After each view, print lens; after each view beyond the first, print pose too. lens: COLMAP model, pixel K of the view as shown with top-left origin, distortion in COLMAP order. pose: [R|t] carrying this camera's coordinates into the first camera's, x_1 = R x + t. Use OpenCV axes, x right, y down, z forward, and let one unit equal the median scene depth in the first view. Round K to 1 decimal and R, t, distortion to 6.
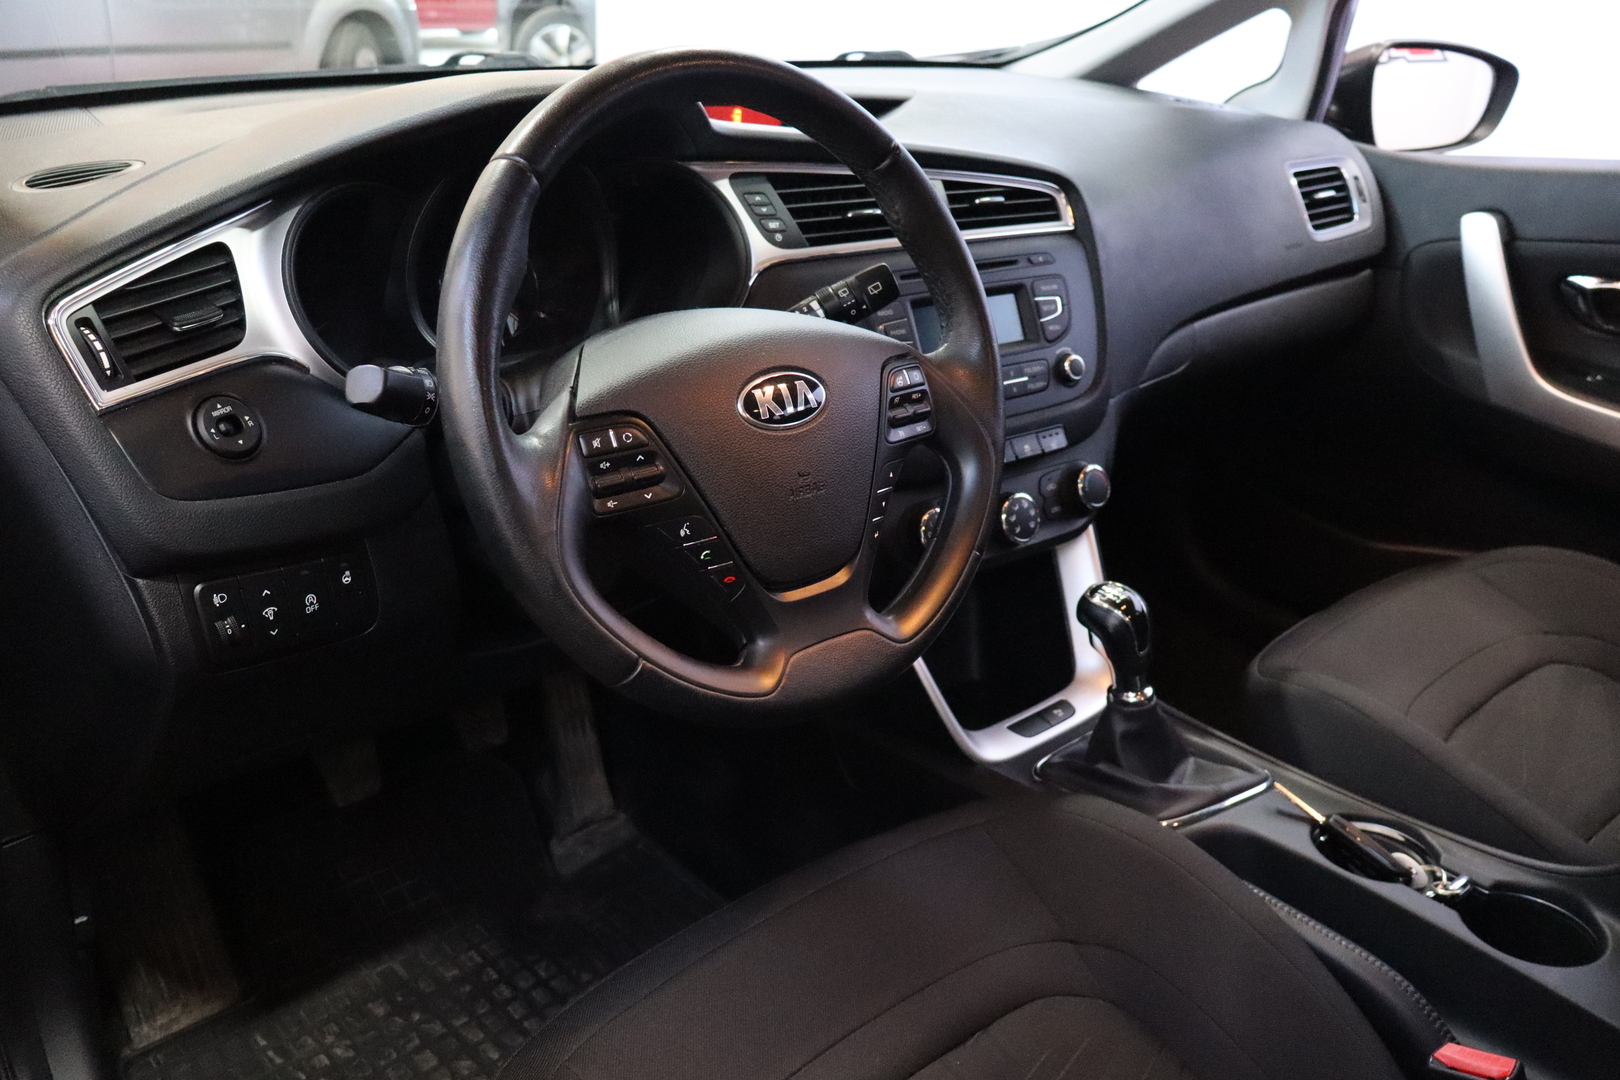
lens RADIAL K [[1378.1, 0, 810.0], [0, 1378.1, 506.5], [0, 0, 1]] dist [-0.002356, -0.003853]
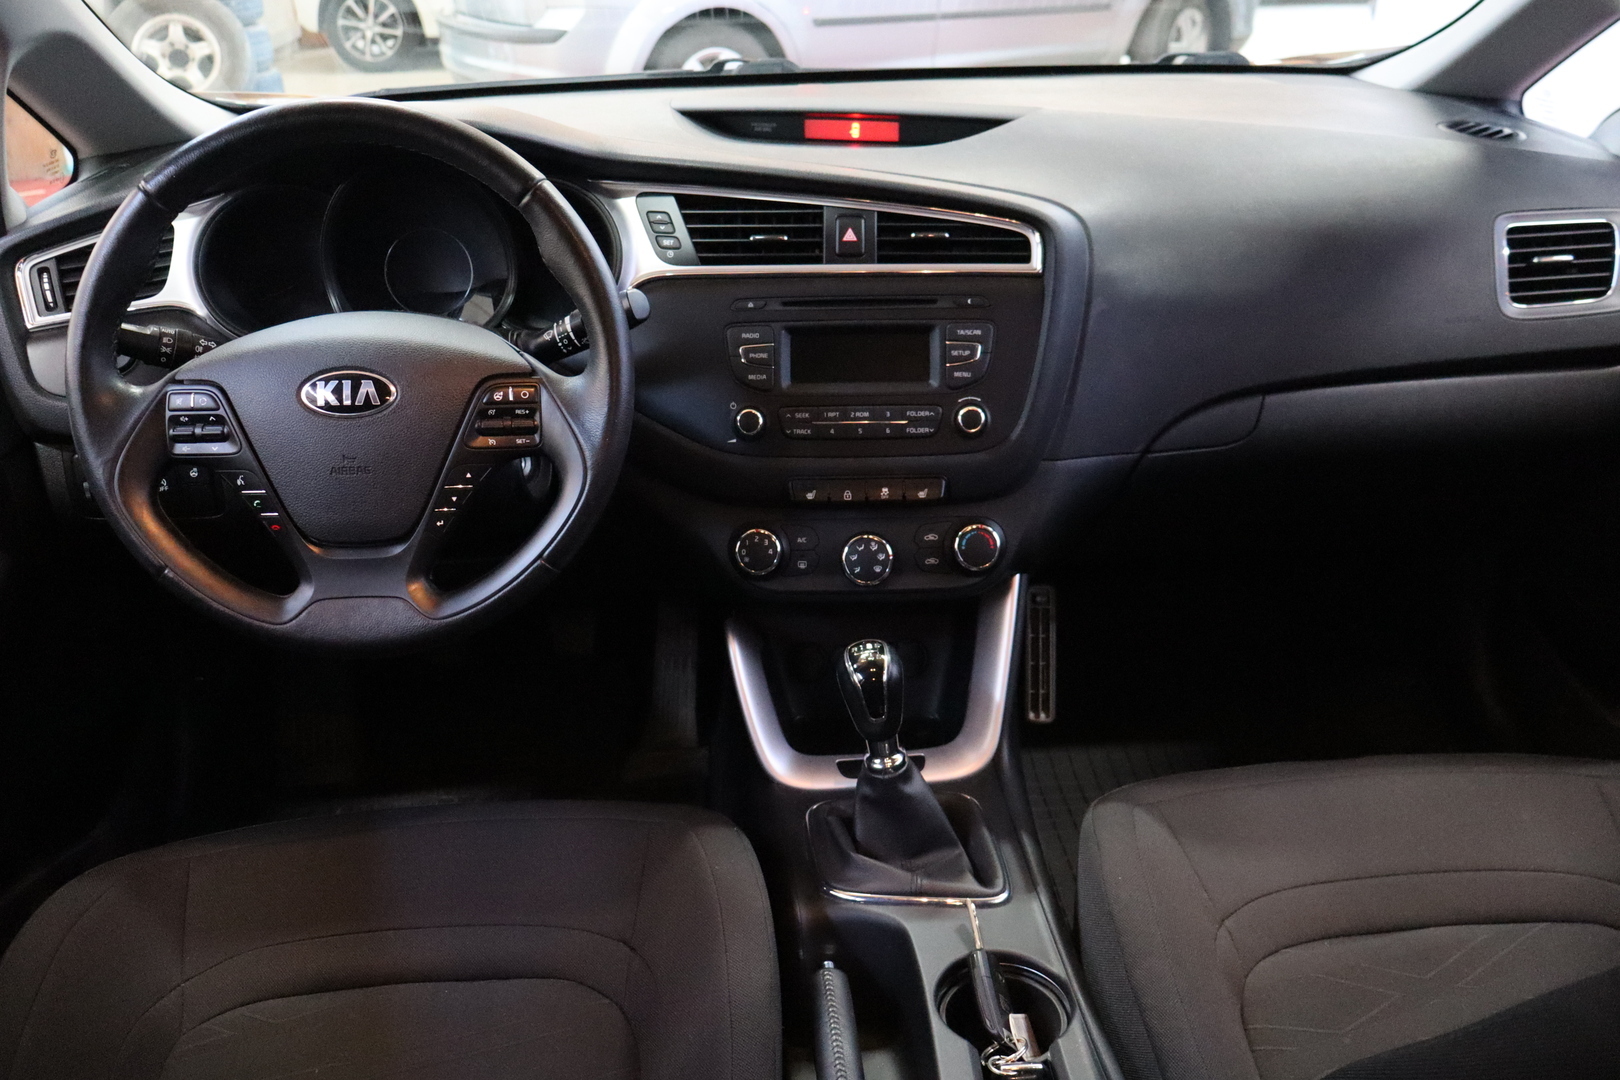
lens RADIAL K [[1369.5, 0, 793.2], [0, 1369.5, 524.8], [0, 0, 1]] dist [0.008784, 0.010683]
pose [[0.789268, 0.209627, -0.577159, 0.713539], [-0.184487, 0.977452, 0.102727, -0.113480], [0.585680, 0.025399, 0.810145, 0.181365]]
